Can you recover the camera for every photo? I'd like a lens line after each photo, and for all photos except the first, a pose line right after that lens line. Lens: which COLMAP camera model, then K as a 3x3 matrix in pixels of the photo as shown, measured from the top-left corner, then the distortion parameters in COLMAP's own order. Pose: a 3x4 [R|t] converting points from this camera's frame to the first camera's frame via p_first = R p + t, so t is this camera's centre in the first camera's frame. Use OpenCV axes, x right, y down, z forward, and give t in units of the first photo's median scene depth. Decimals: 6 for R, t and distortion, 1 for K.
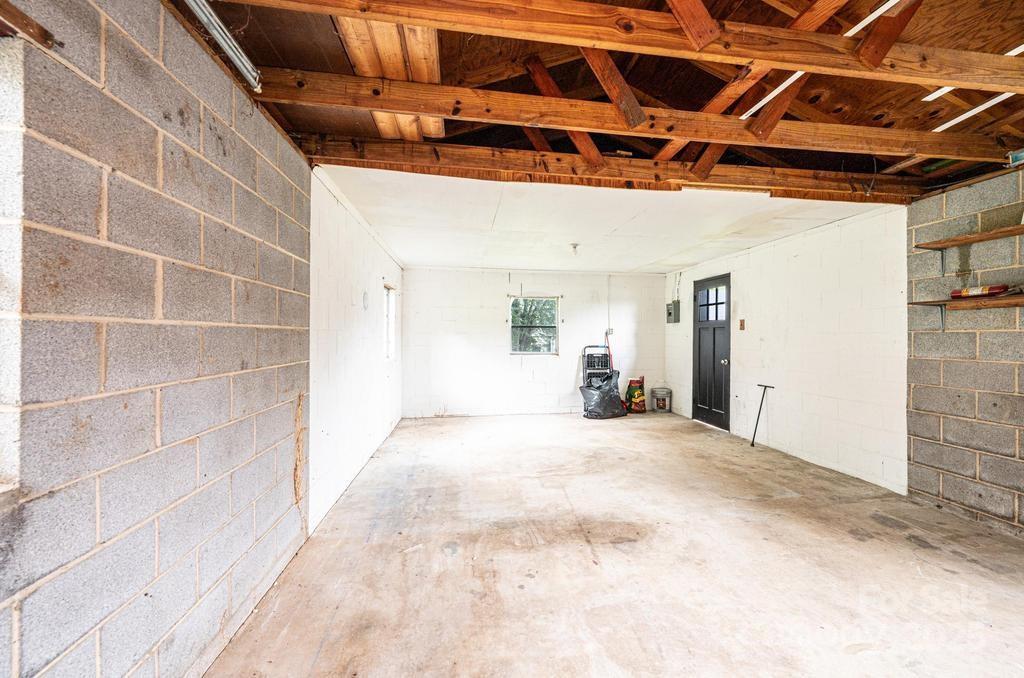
lens RADIAL K [[411.1, 0, 514.4], [0, 411.1, 338.0], [0, 0, 1]] dist [-0.000238, -0.000172]
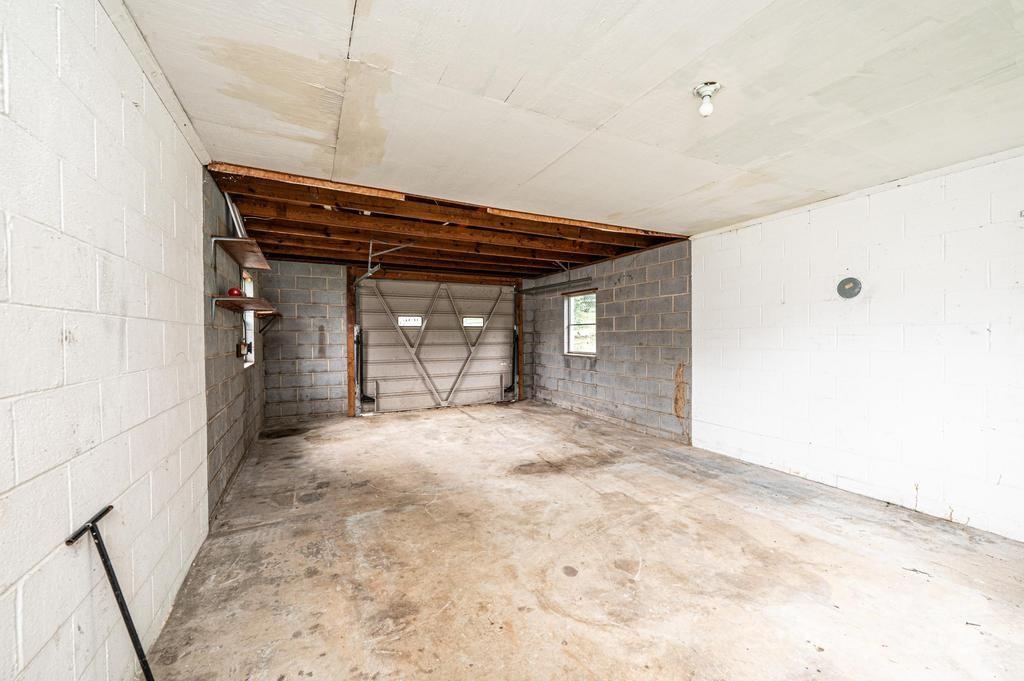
lens RADIAL K [[406.7, 0, 512.1], [0, 406.7, 341.0], [0, 0, 1]] dist [-0.000895, -0.000504]
pose [[-0.943559, 0.004422, -0.331174, 0.761226], [0.000580, 0.999931, 0.011700, 0.006756], [0.331204, 0.010848, -0.943497, 2.228231]]
